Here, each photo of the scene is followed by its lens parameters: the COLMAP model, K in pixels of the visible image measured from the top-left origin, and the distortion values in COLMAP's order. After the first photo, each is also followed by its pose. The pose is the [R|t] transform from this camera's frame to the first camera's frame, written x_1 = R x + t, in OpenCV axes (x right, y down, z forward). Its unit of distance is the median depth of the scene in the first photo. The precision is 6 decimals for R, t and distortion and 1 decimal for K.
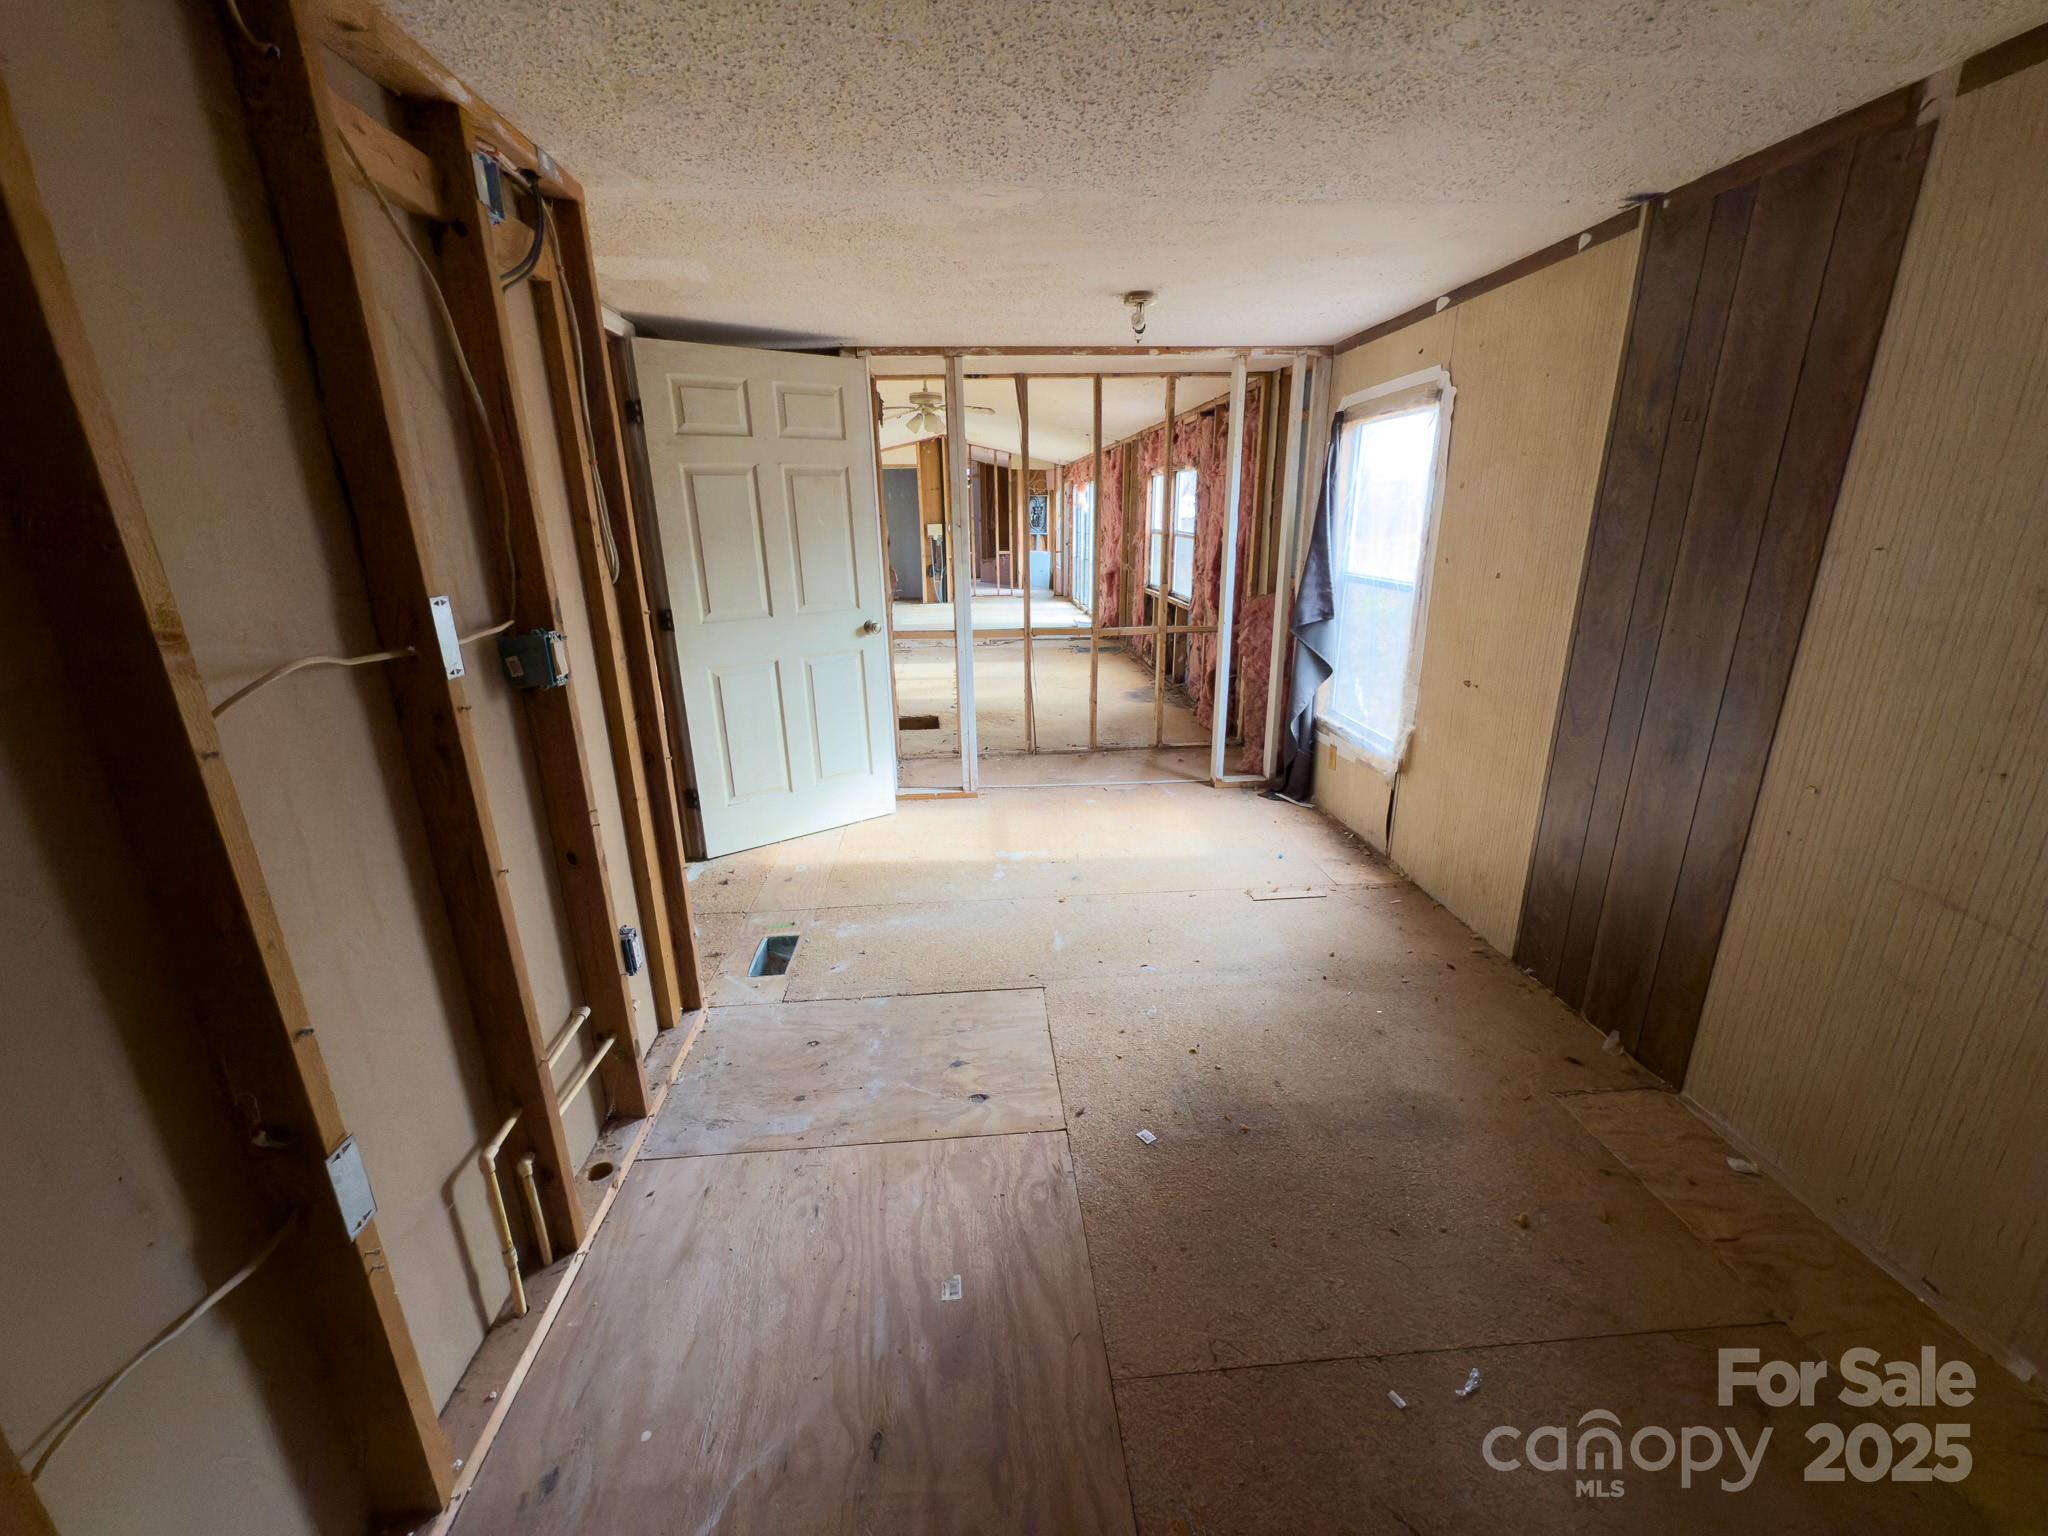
lens RADIAL K [[814.4, 0, 1031.6], [0, 814.4, 761.2], [0, 0, 1]] dist [-0.001520, -0.000016]
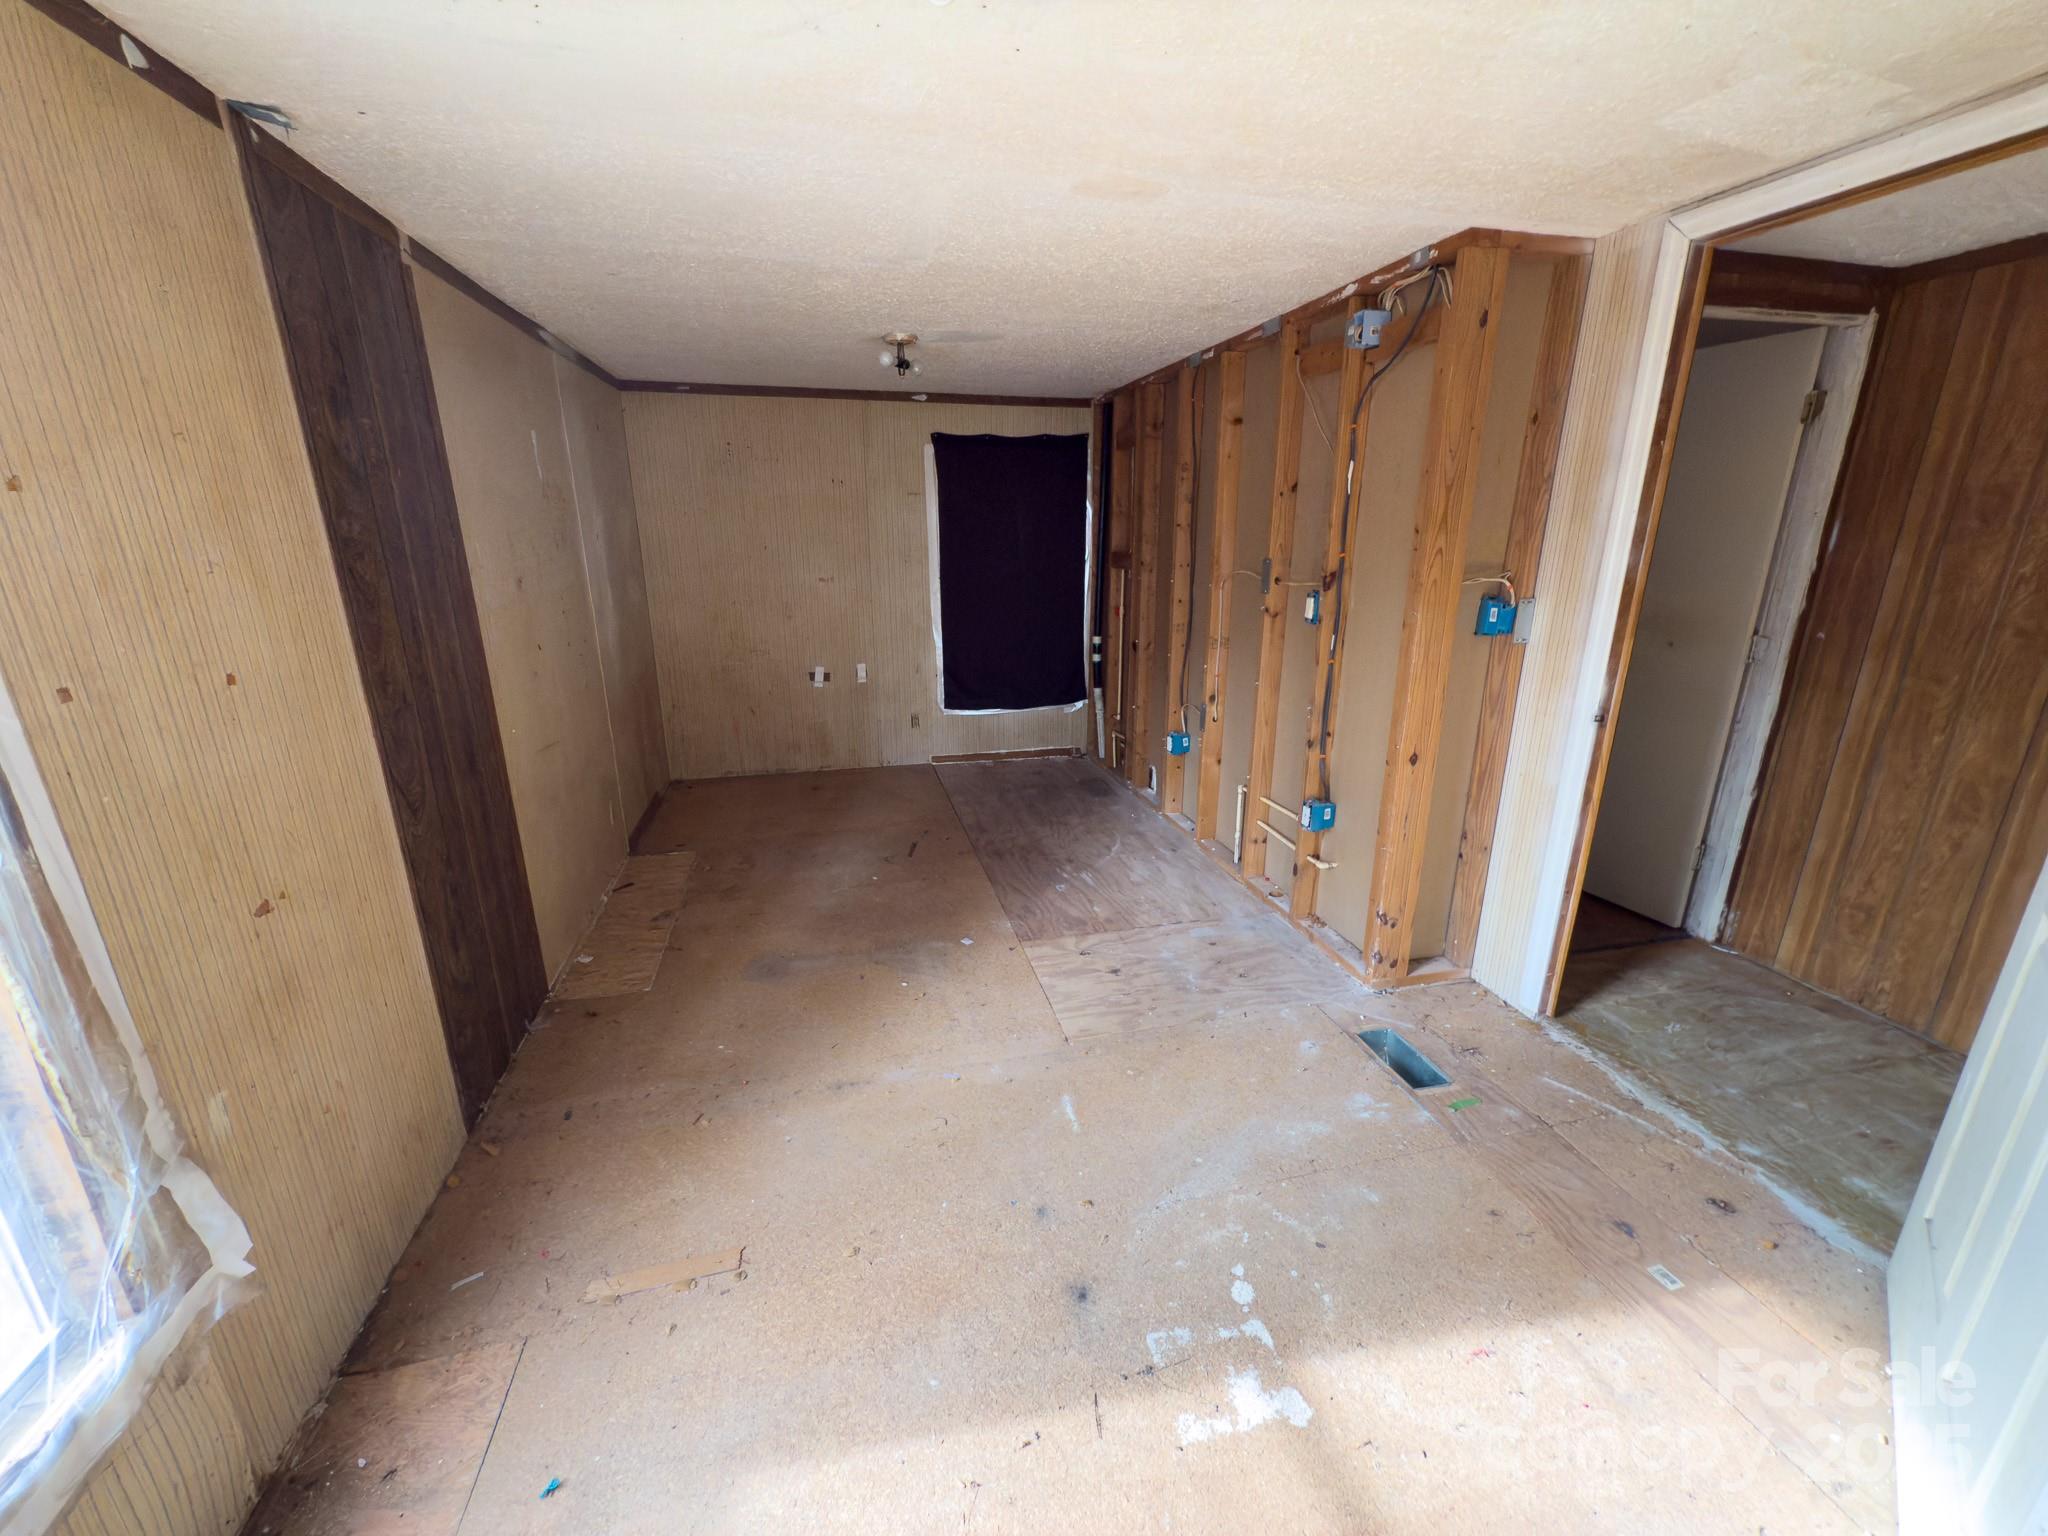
lens RADIAL K [[814.4, 0, 1030.1], [0, 814.4, 767.5], [0, 0, 1]] dist [-0.001520, -0.000016]
pose [[-0.986220, 0.063381, -0.152815, 0.153019], [-0.032733, 0.830684, 0.555780, -0.423260], [0.162167, 0.553124, -0.817163, 1.350872]]
